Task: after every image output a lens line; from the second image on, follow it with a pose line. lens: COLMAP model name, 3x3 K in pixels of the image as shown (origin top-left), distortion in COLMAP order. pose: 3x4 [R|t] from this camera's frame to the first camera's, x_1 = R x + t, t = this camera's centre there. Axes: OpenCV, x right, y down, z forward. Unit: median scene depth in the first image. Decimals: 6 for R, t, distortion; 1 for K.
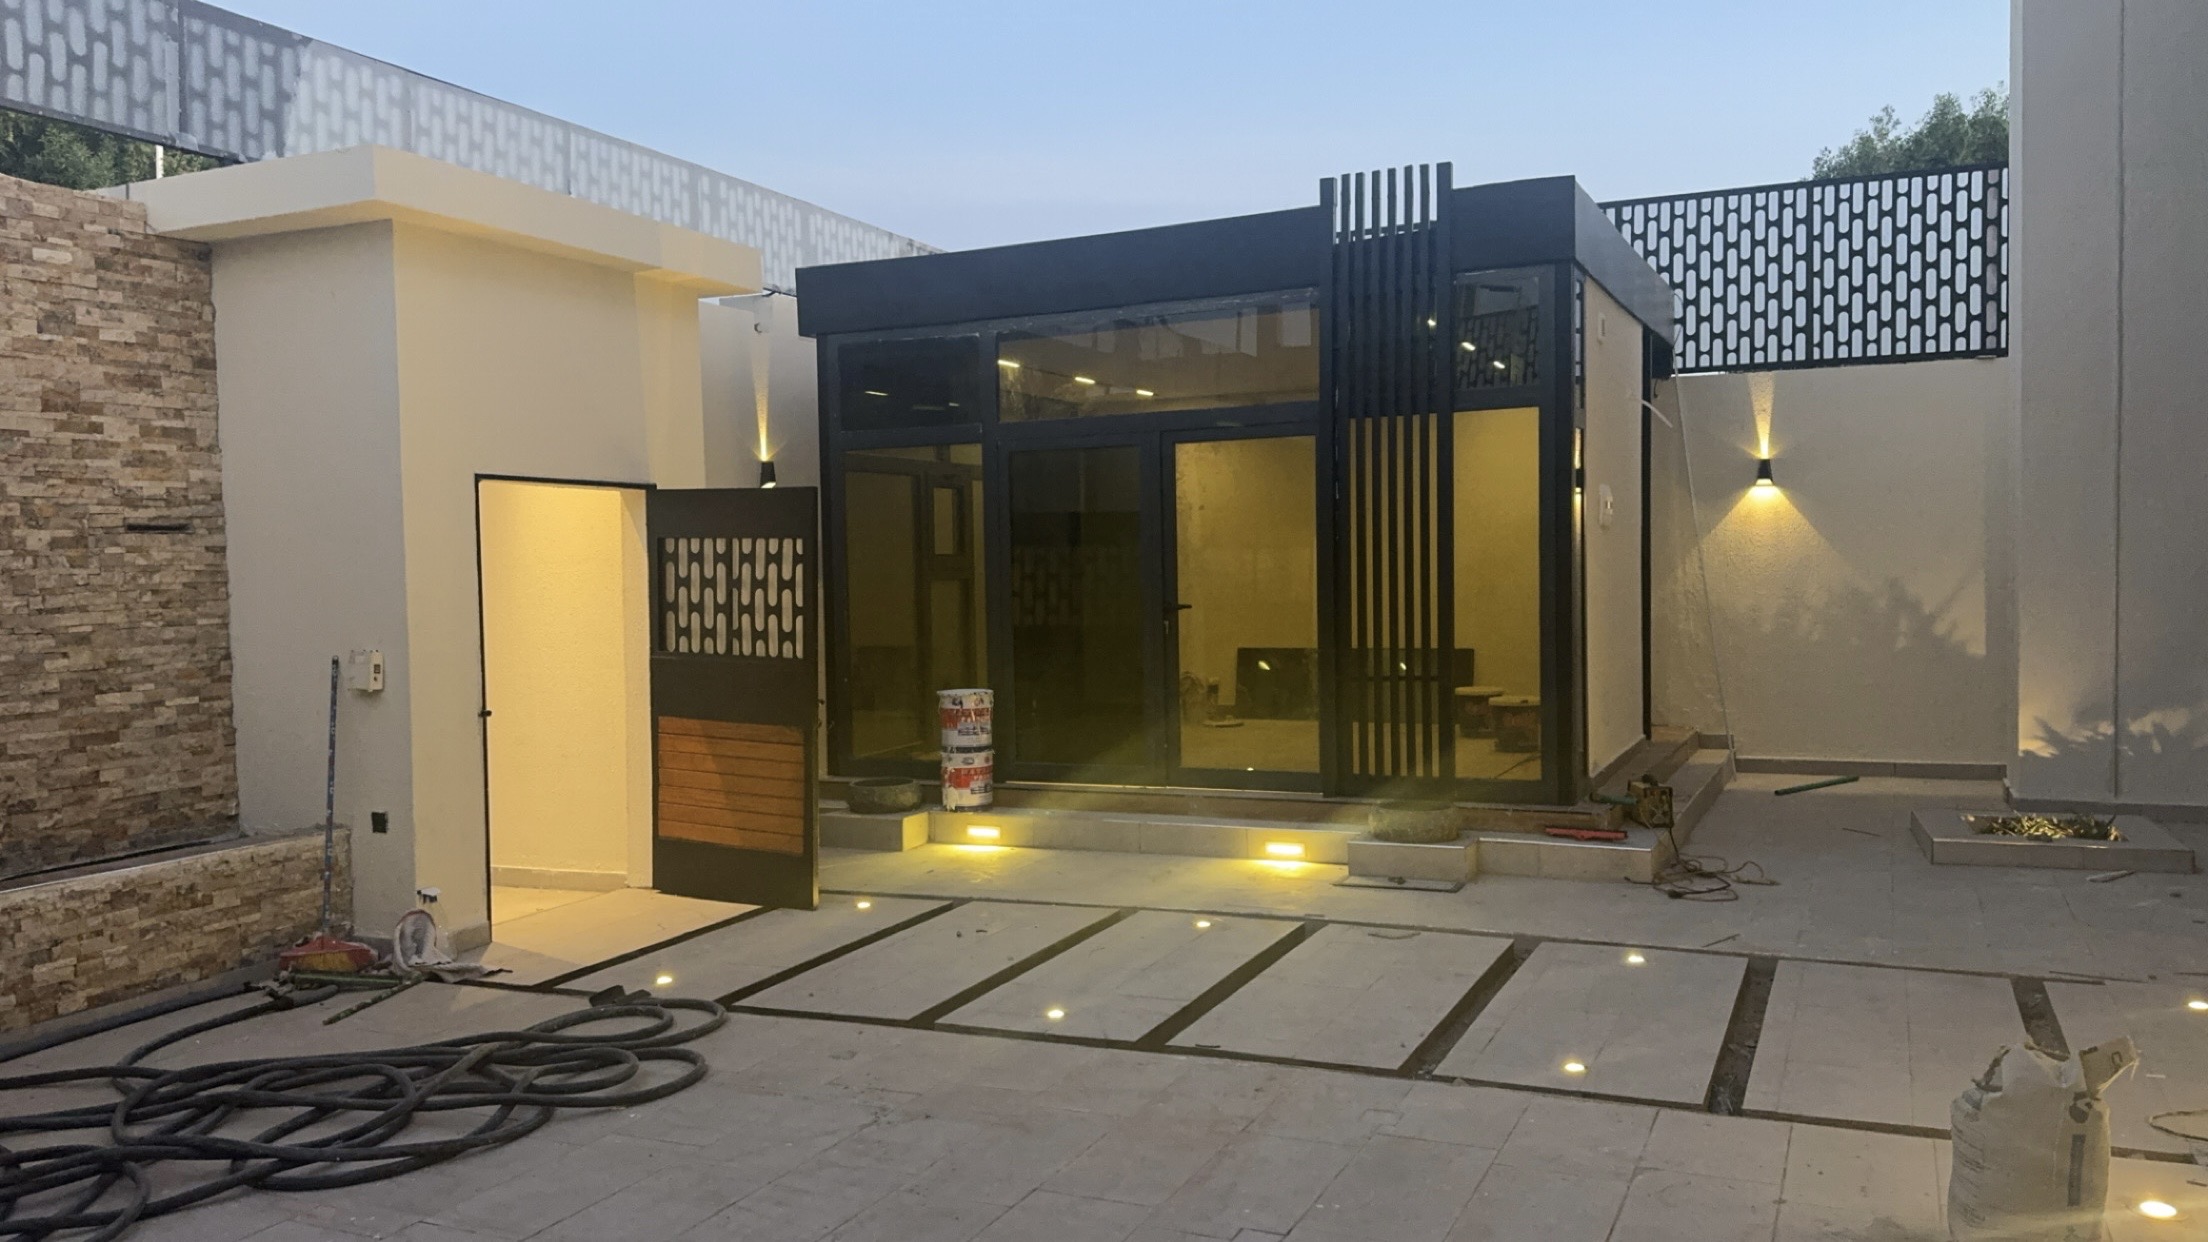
lens RADIAL K [[1670.7, 0, 1104.0], [0, 1670.7, 621.0], [0, 0, 1]] dist [0.063053, -0.144187]
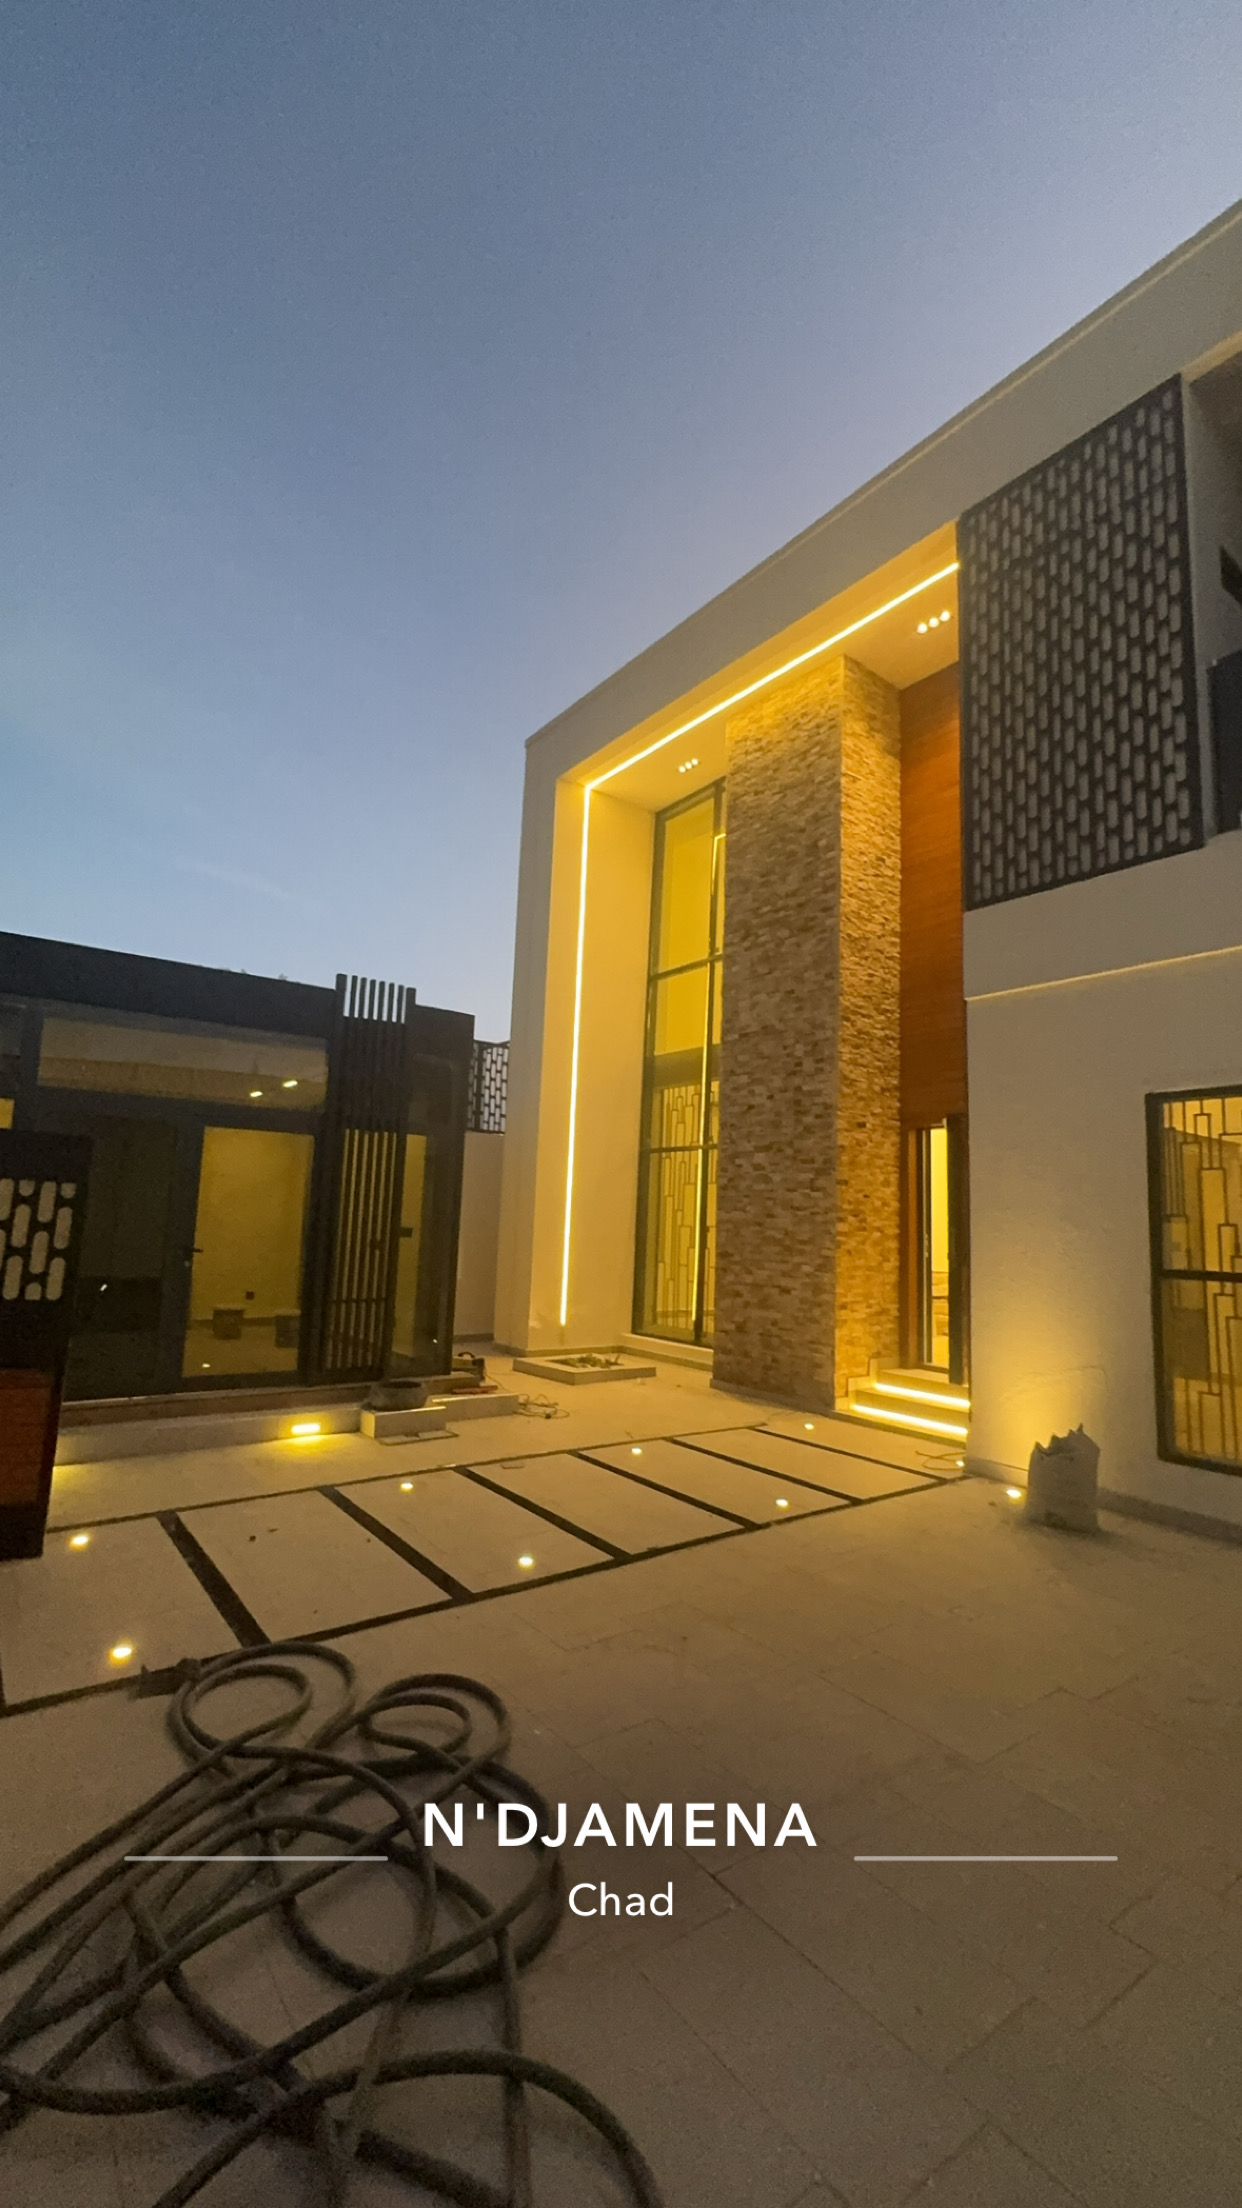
lens RADIAL K [[967.1, 0, 621.0], [0, 967.1, 1104.0], [0, 0, 1]] dist [-0.040108, -0.000024]
pose [[0.414989, 0.154090, 0.896683, -0.578737], [-0.025342, 0.987129, -0.157904, -0.013227], [-0.909473, 0.042805, 0.413553, 0.436302]]
